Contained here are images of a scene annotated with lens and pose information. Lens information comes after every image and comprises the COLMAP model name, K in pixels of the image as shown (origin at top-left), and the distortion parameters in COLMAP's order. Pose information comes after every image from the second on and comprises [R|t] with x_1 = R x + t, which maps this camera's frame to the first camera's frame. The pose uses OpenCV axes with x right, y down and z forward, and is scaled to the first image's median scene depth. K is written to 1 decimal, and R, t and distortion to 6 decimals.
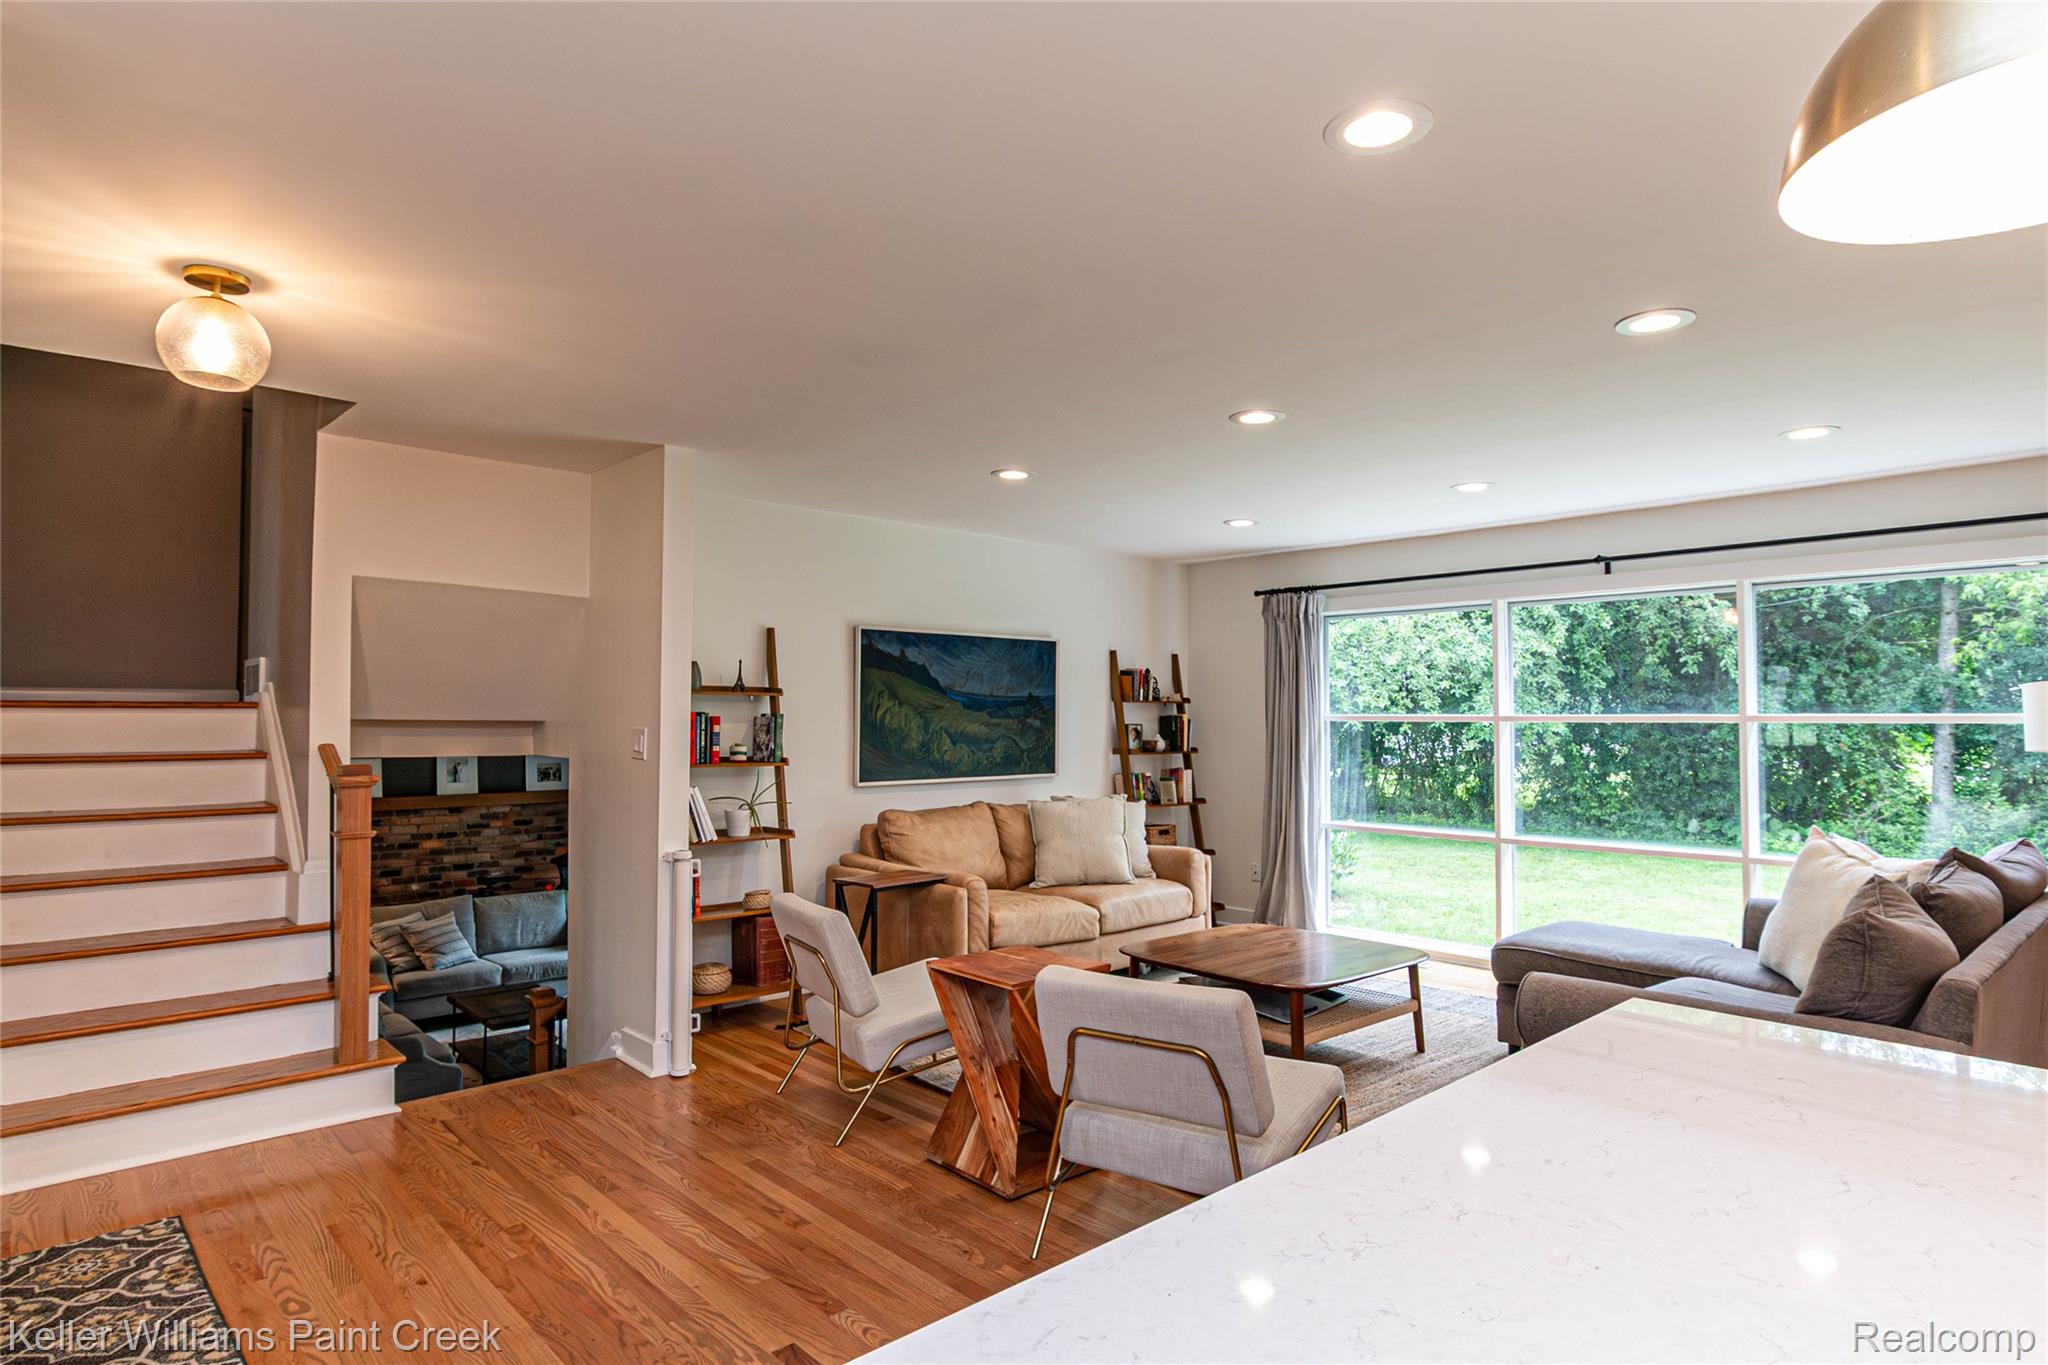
lens RADIAL K [[1113.8, 0, 1024.0], [0, 1113.8, 682.5], [0, 0, 1]] dist [0.004408, 0.000403]
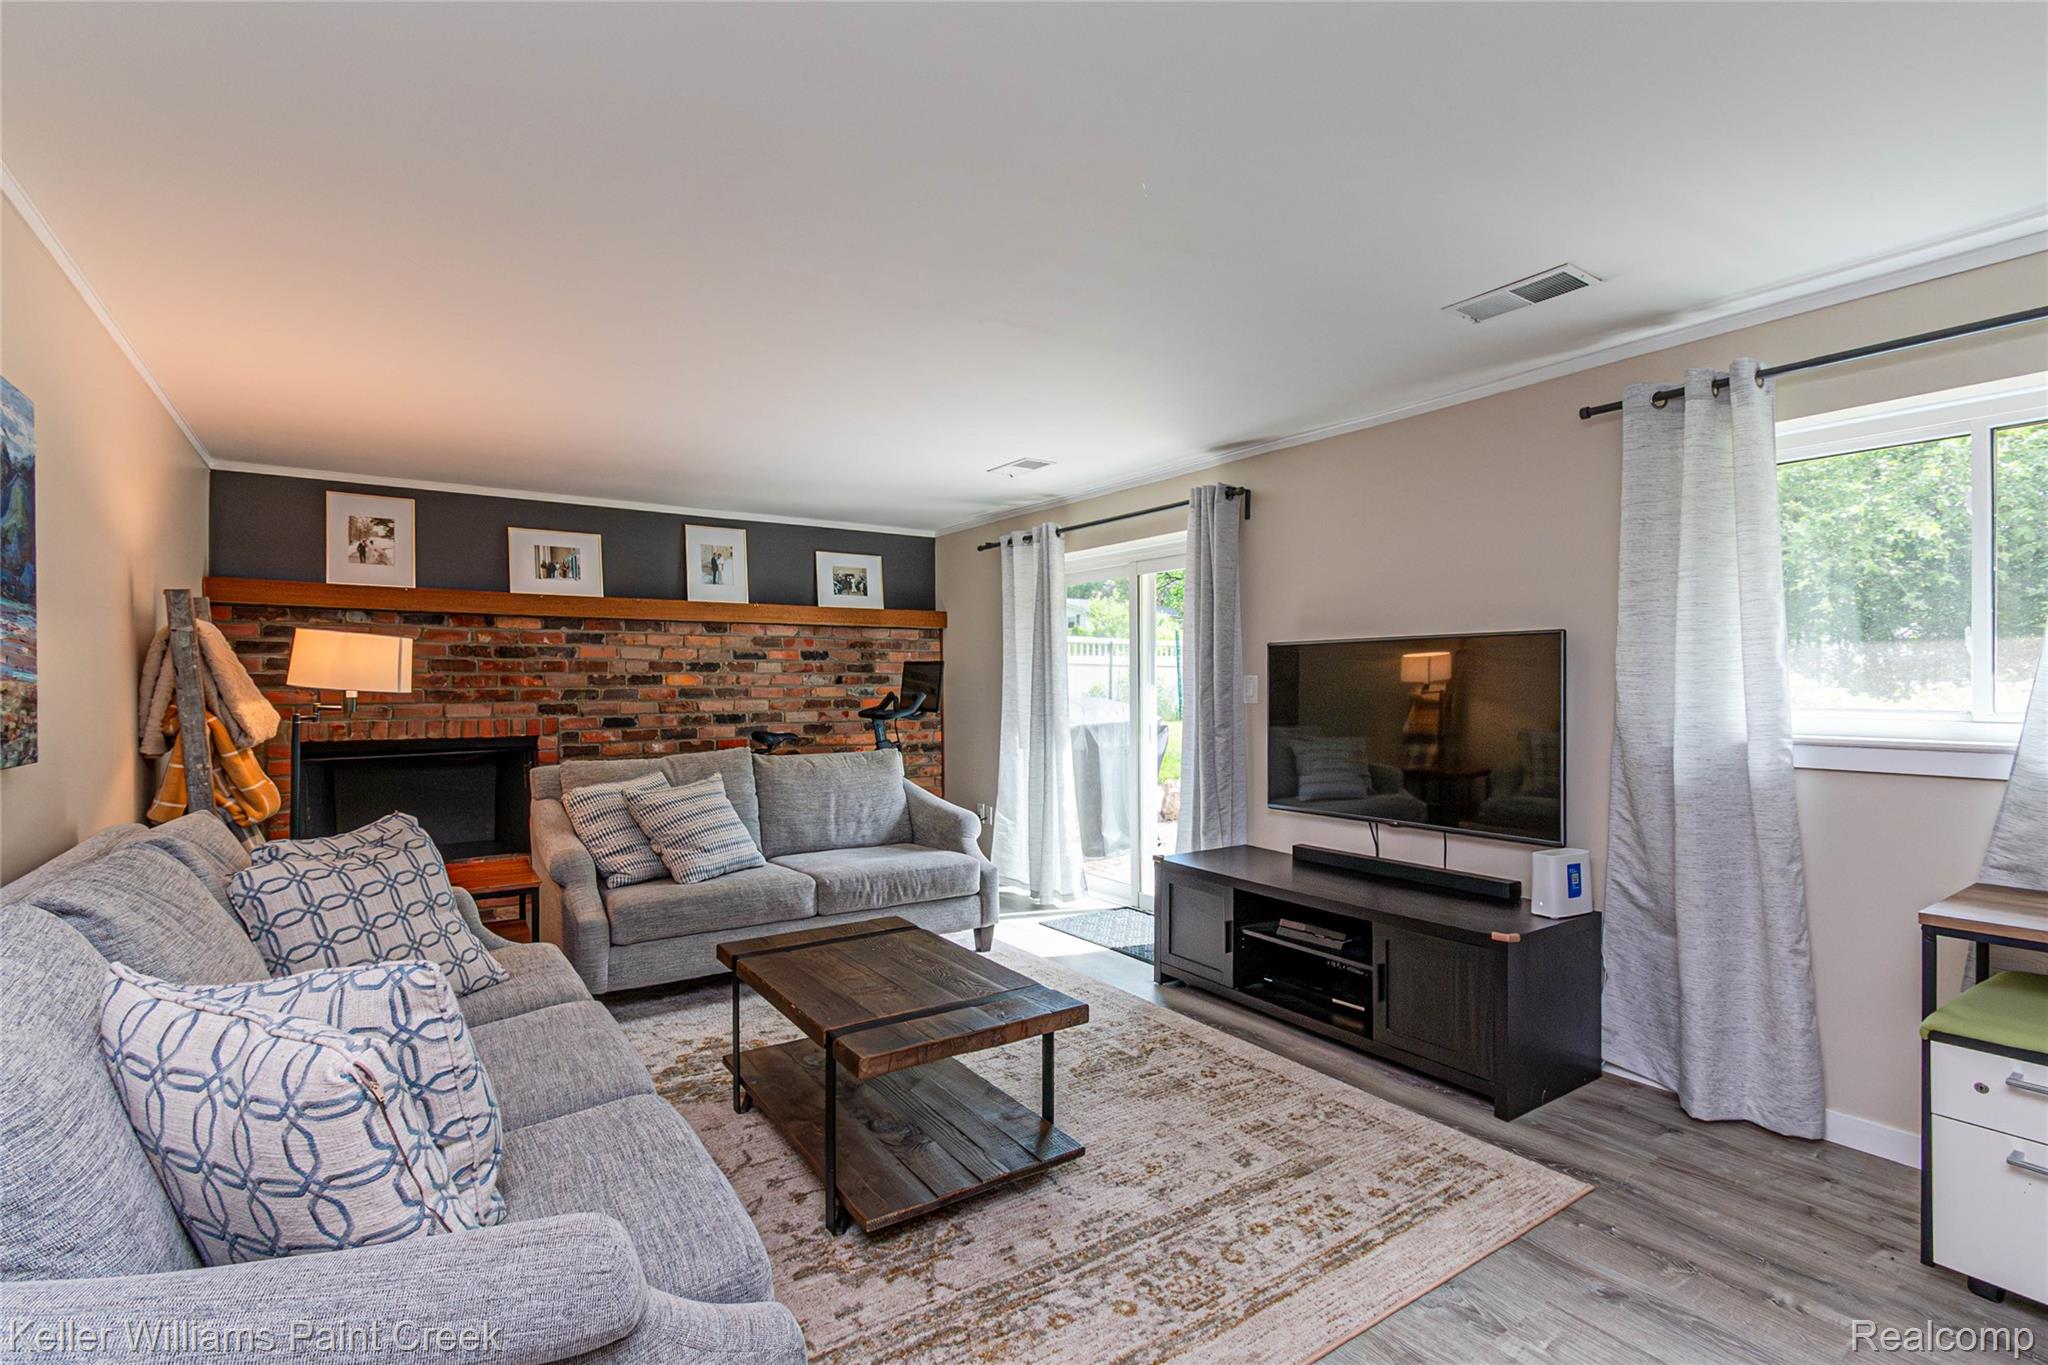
lens RADIAL K [[945.2, 0, 1024.0], [0, 945.2, 682.5], [0, 0, 1]] dist [-0.000995, -0.000020]
pose [[0.989140, -0.005208, -0.146881, -0.266543], [0.010762, 0.999256, 0.037042, 0.129716], [0.146579, -0.038220, 0.988460, 0.510479]]
